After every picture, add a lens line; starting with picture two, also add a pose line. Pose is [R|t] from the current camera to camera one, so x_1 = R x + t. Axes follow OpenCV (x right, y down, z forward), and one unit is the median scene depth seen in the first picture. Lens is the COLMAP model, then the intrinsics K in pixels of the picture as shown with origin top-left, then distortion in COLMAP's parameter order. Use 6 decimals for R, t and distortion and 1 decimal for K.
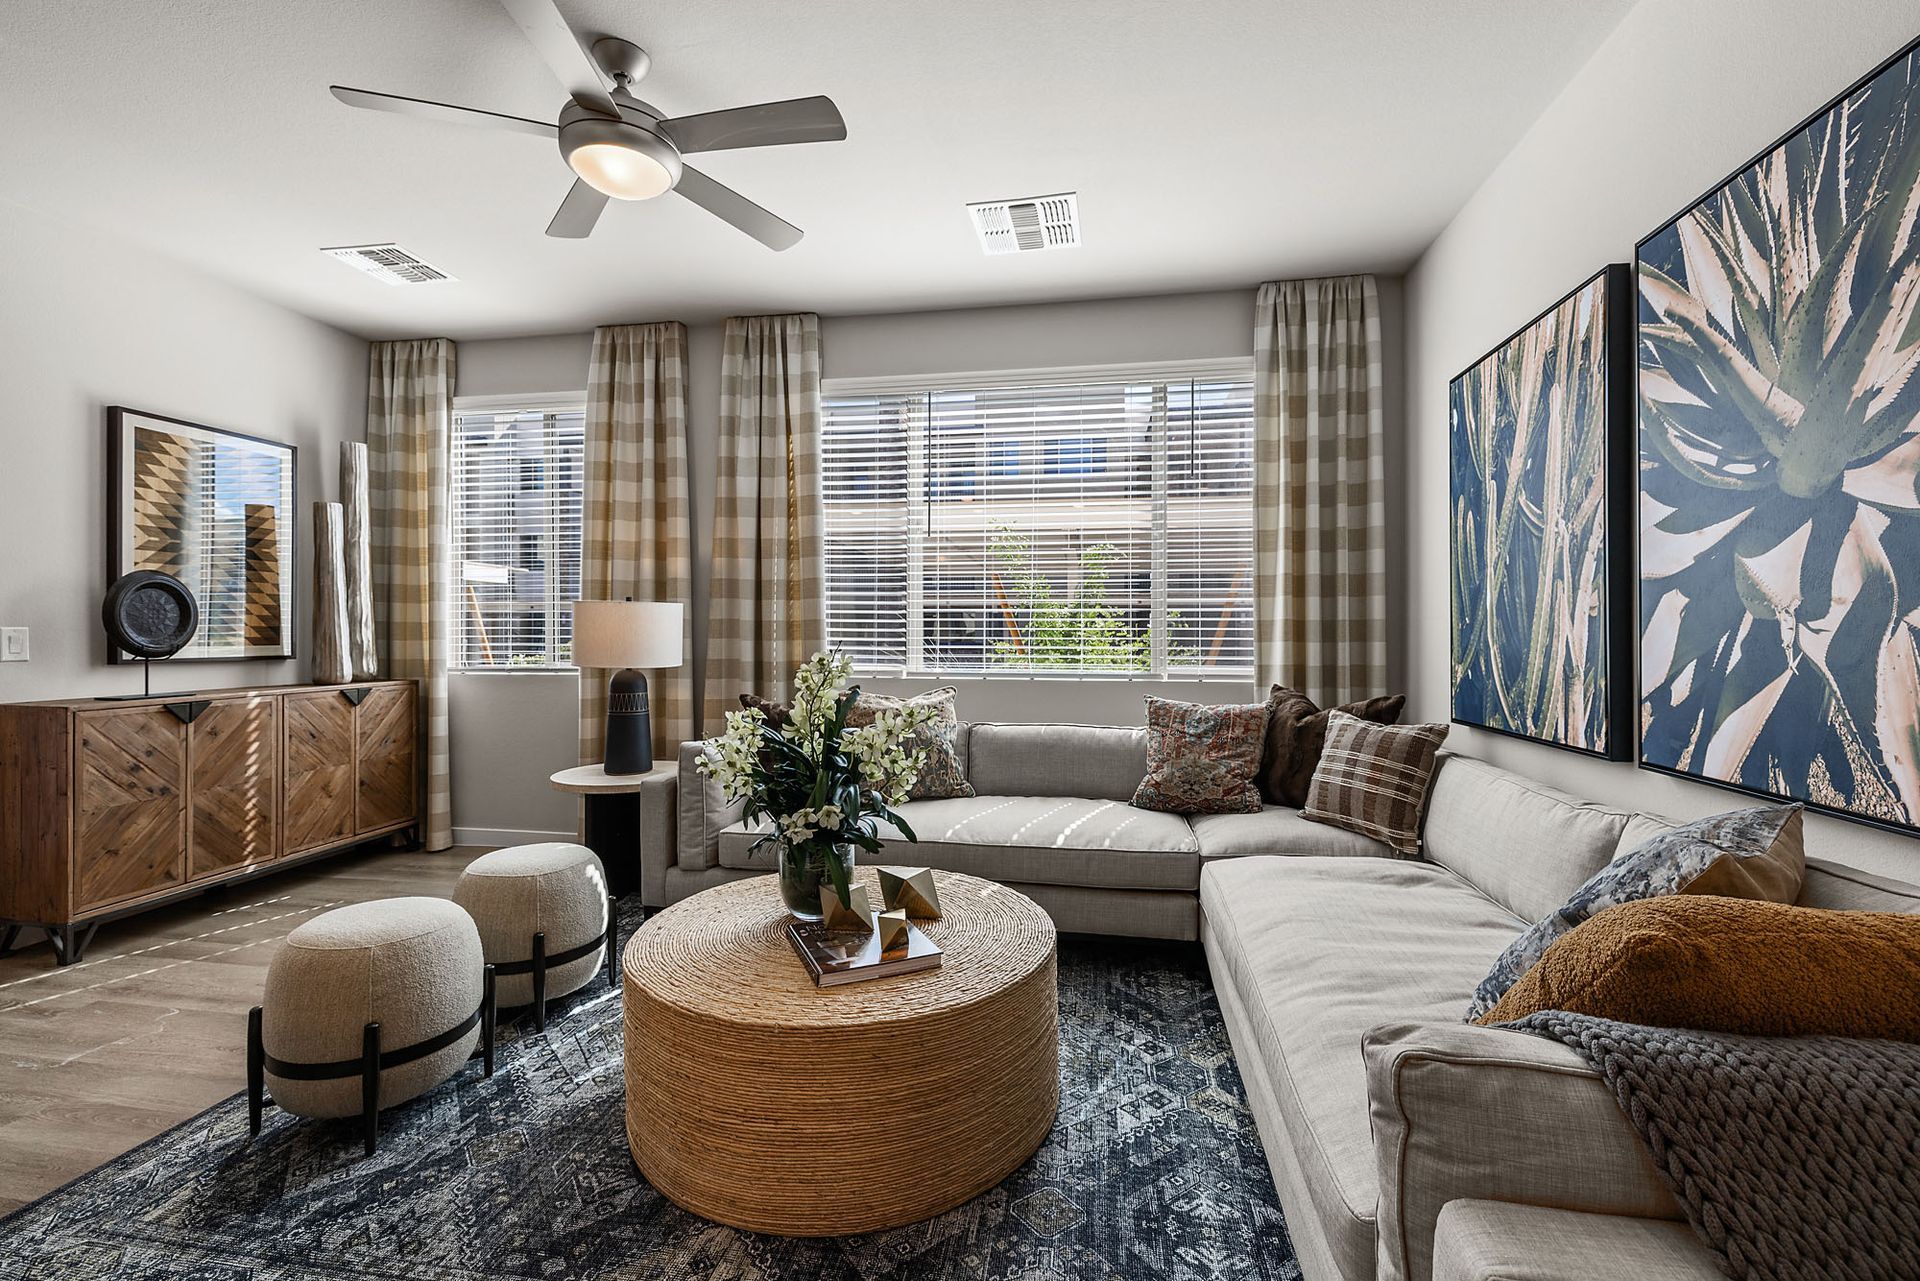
lens RADIAL K [[810.9, 0, 958.0], [0, 810.9, 634.7], [0, 0, 1]] dist [0.001810, 0.000204]
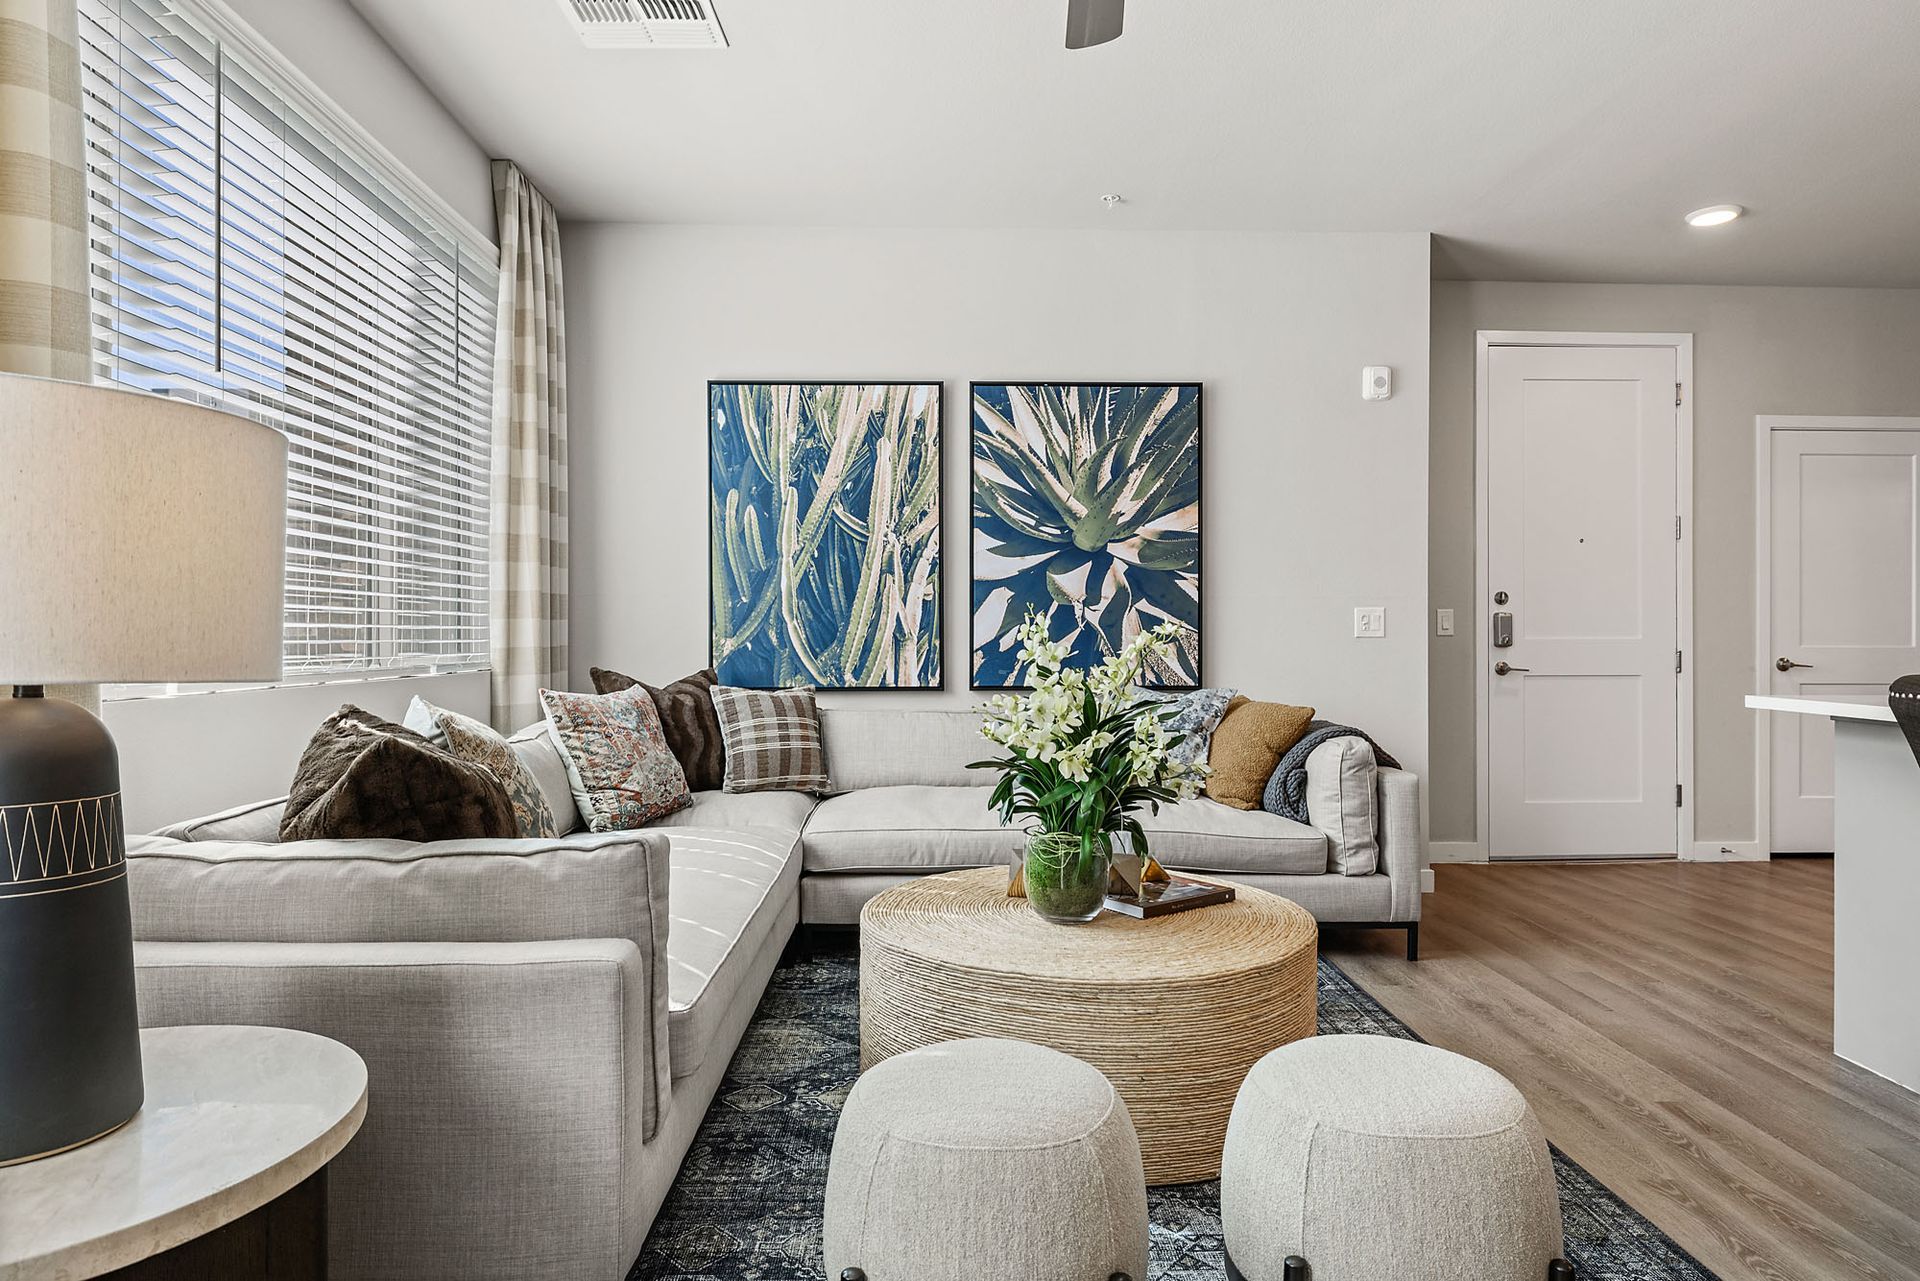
lens RADIAL K [[1124.9, 0, 957.3], [0, 1124.9, 639.0], [0, 0, 1]] dist [-0.002085, -0.002777]
pose [[-0.198852, -0.005444, 0.980014, -1.177279], [0.000005, 0.999985, 0.005556, 0.034716], [-0.980029, 0.001110, -0.198849, 1.203377]]
